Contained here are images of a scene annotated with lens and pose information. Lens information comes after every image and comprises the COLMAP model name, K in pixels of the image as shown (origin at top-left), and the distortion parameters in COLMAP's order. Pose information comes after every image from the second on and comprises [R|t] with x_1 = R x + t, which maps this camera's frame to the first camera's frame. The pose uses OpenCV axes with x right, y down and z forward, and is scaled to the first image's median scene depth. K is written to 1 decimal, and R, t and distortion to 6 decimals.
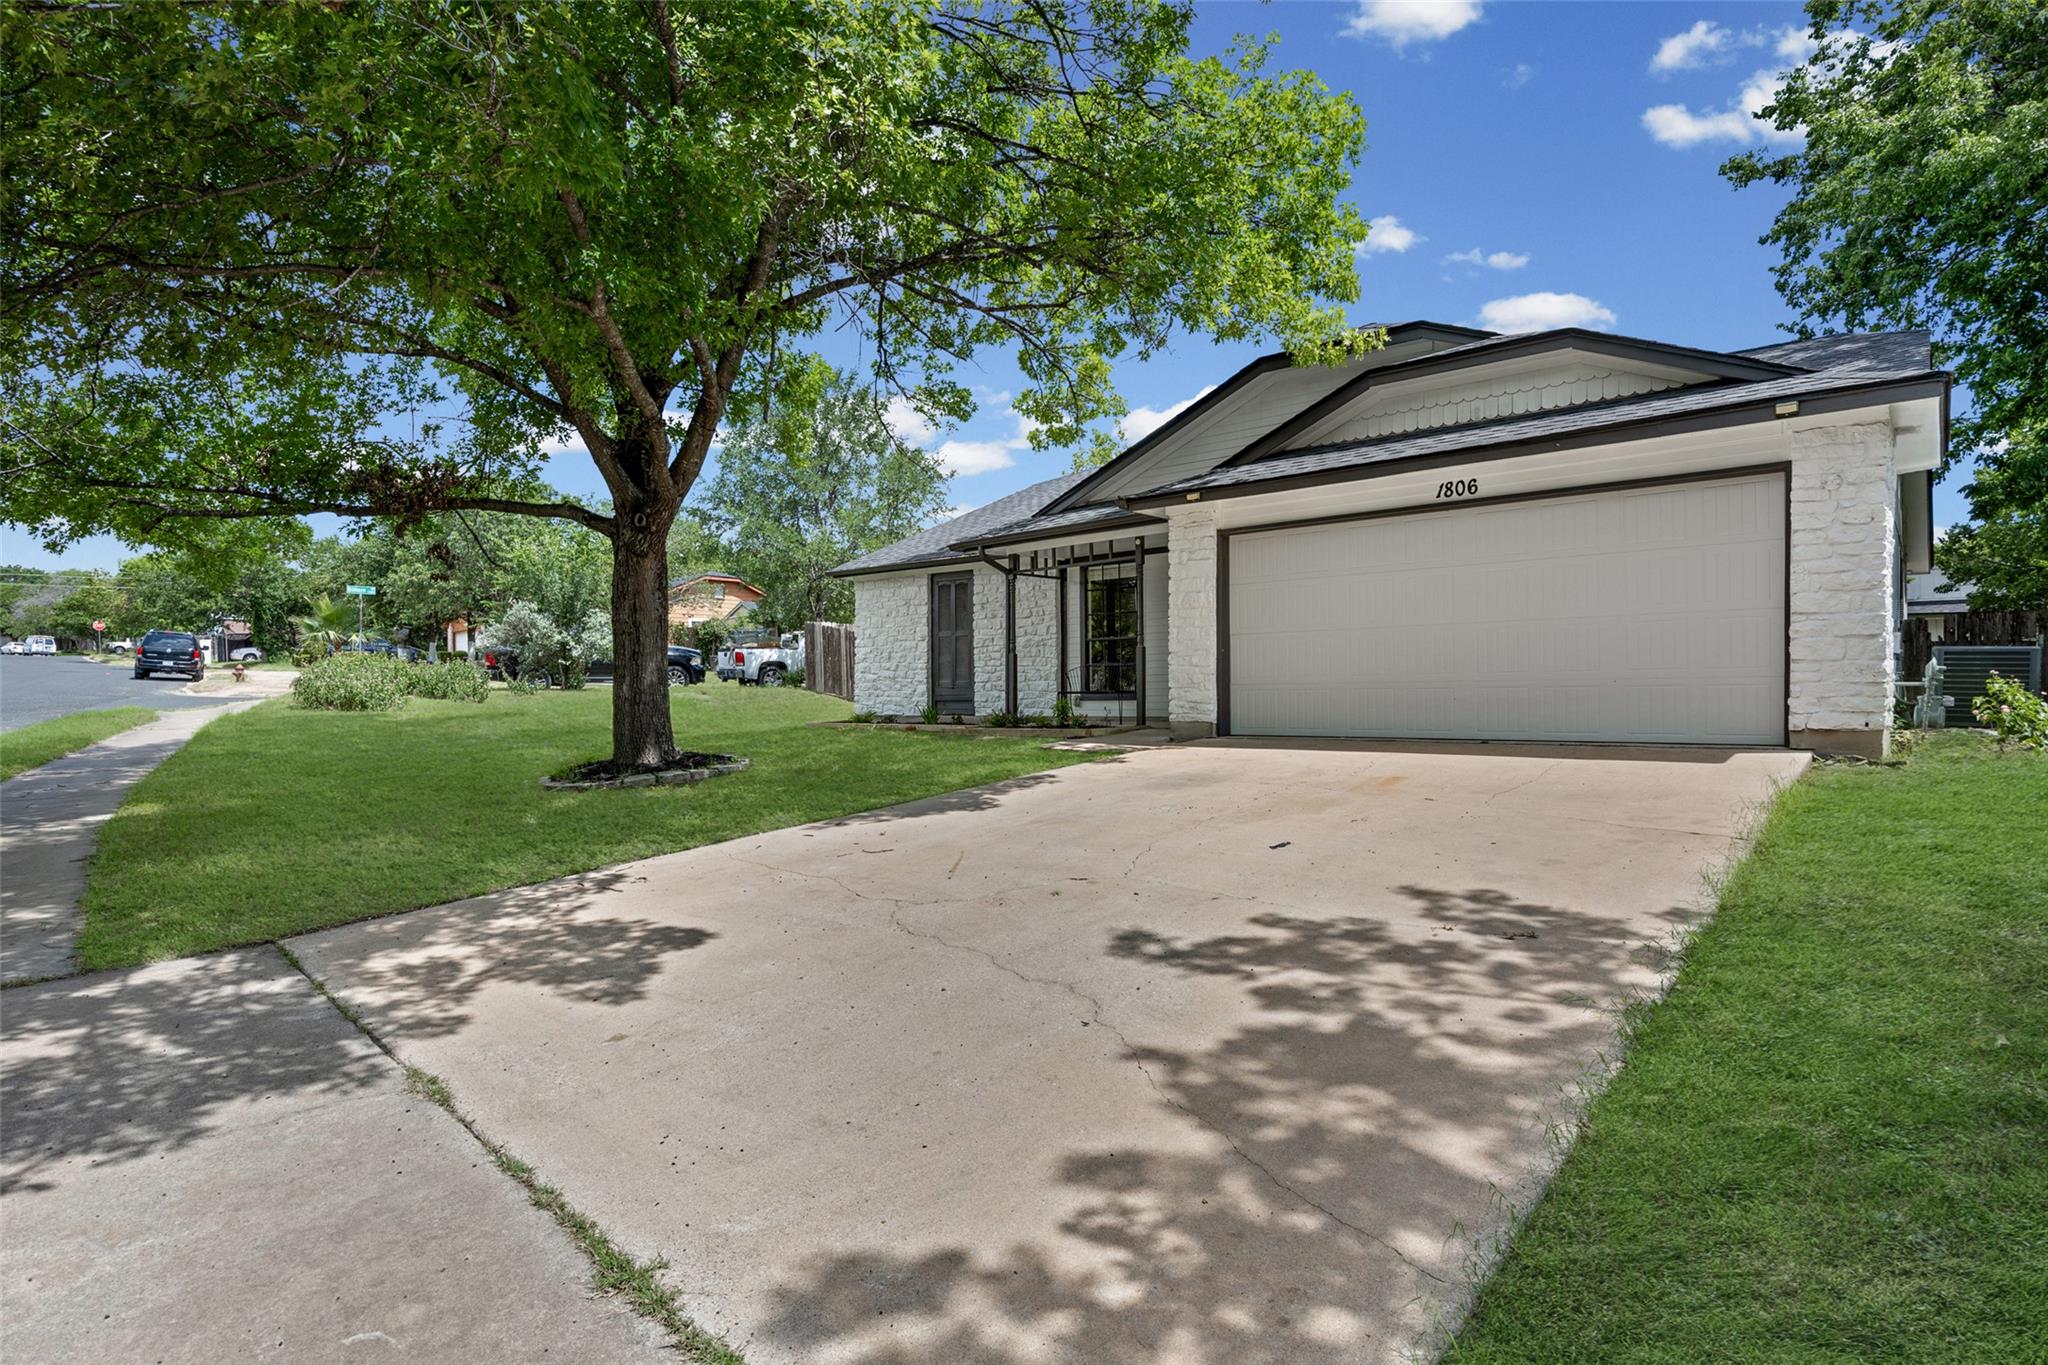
lens RADIAL K [[1078.6, 0, 1015.5], [0, 1078.6, 687.7], [0, 0, 1]] dist [-0.014711, 0.000471]
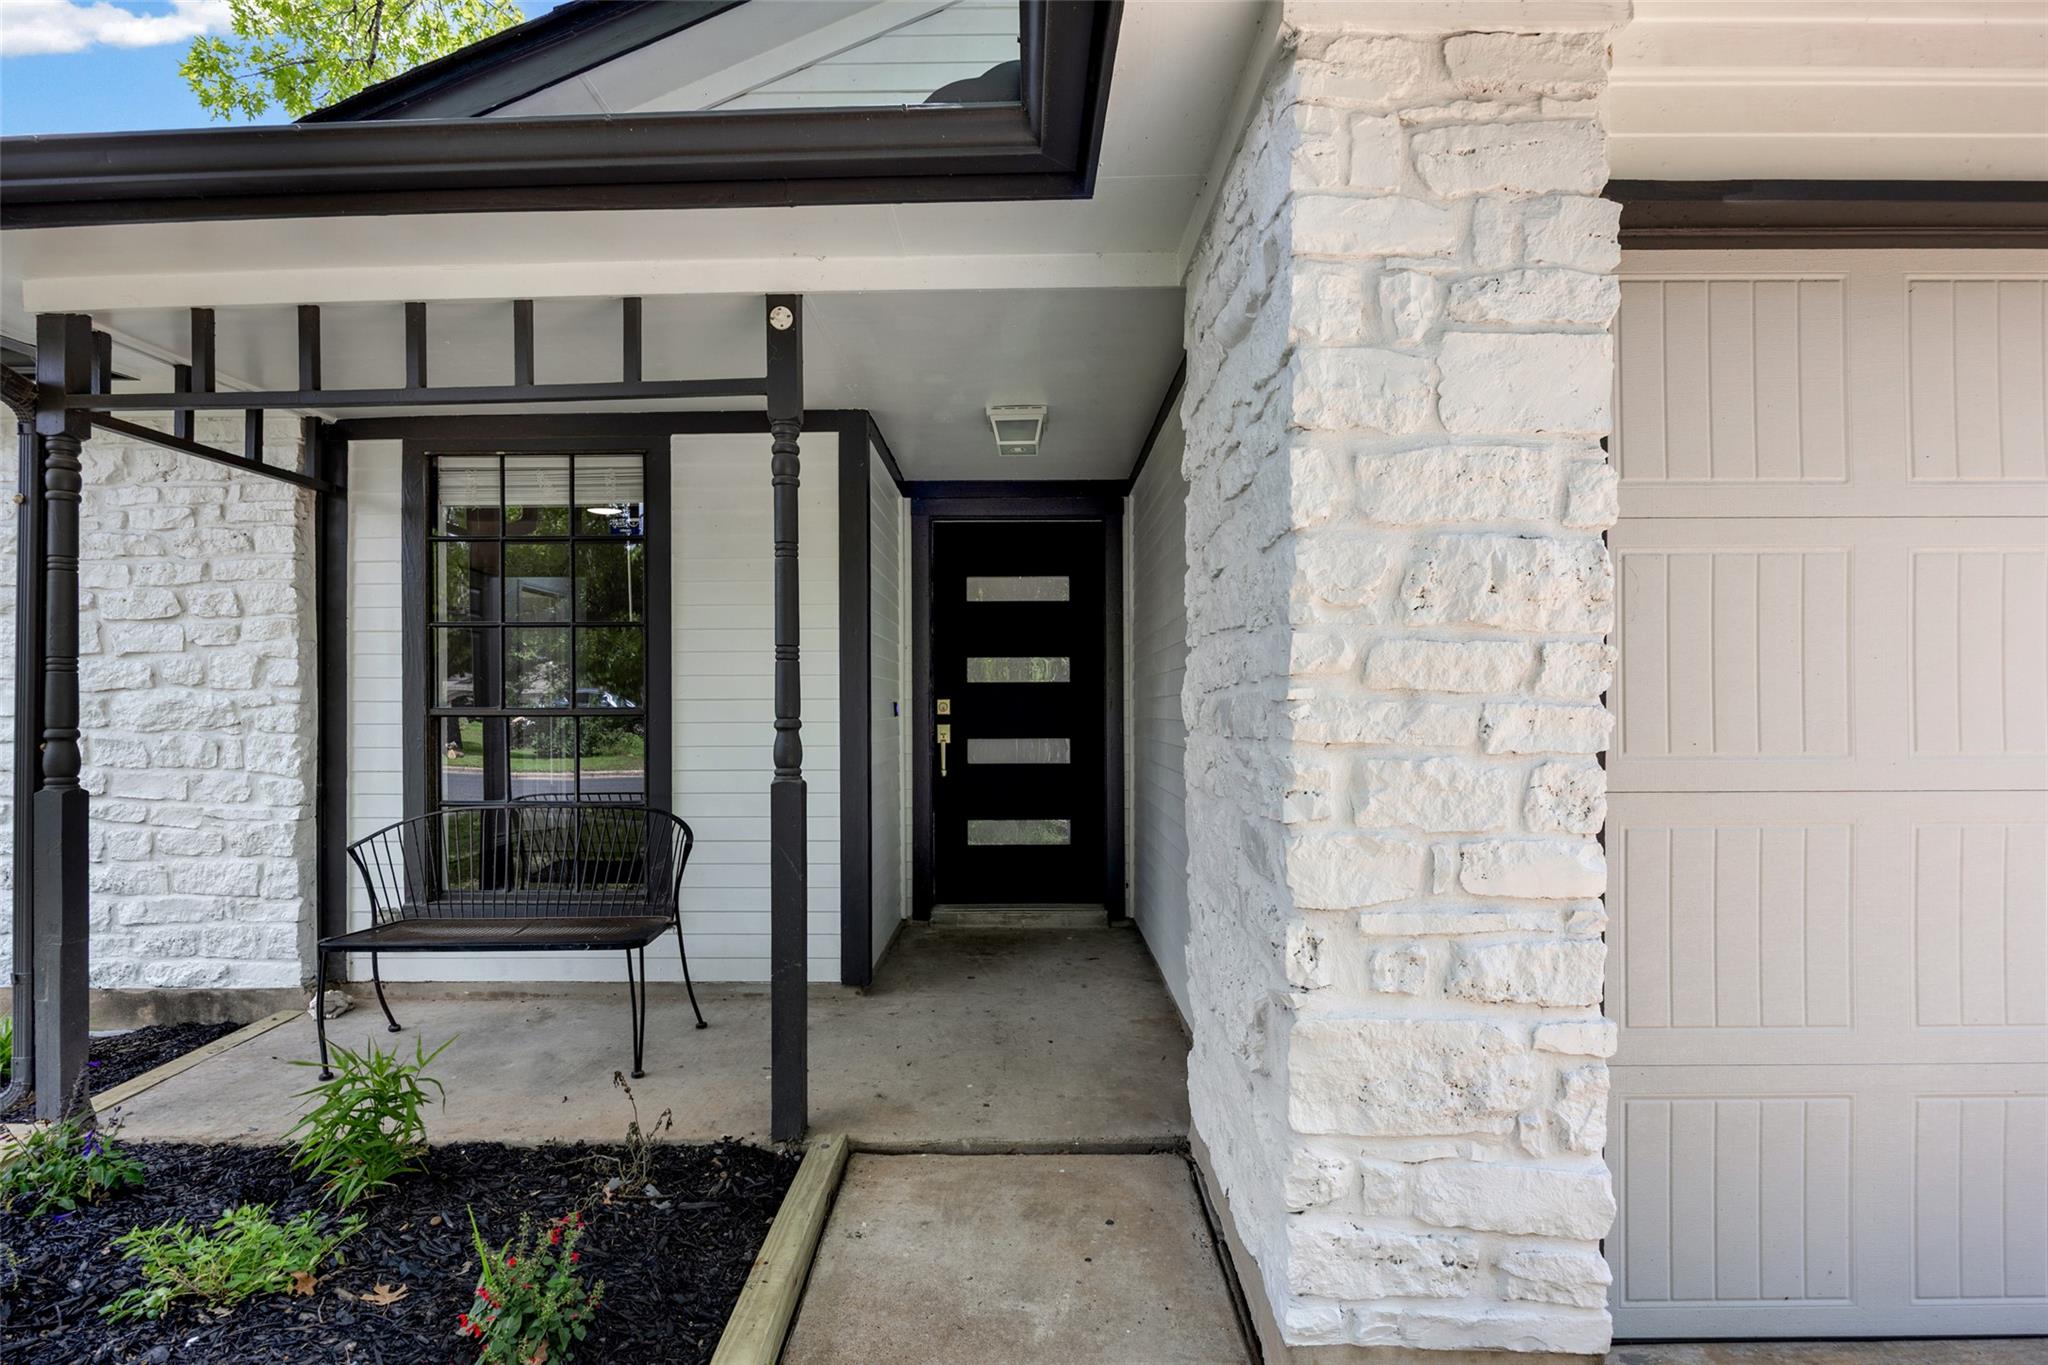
lens RADIAL K [[1026.7, 0, 1007.8], [0, 1026.7, 718.4], [0, 0, 1]] dist [-0.009828, 0.000451]
pose [[0.772976, 0.004485, 0.634419, 0.013202], [-0.012002, 0.999899, 0.007554, -0.047395], [-0.634321, -0.013454, 0.772952, 0.706152]]
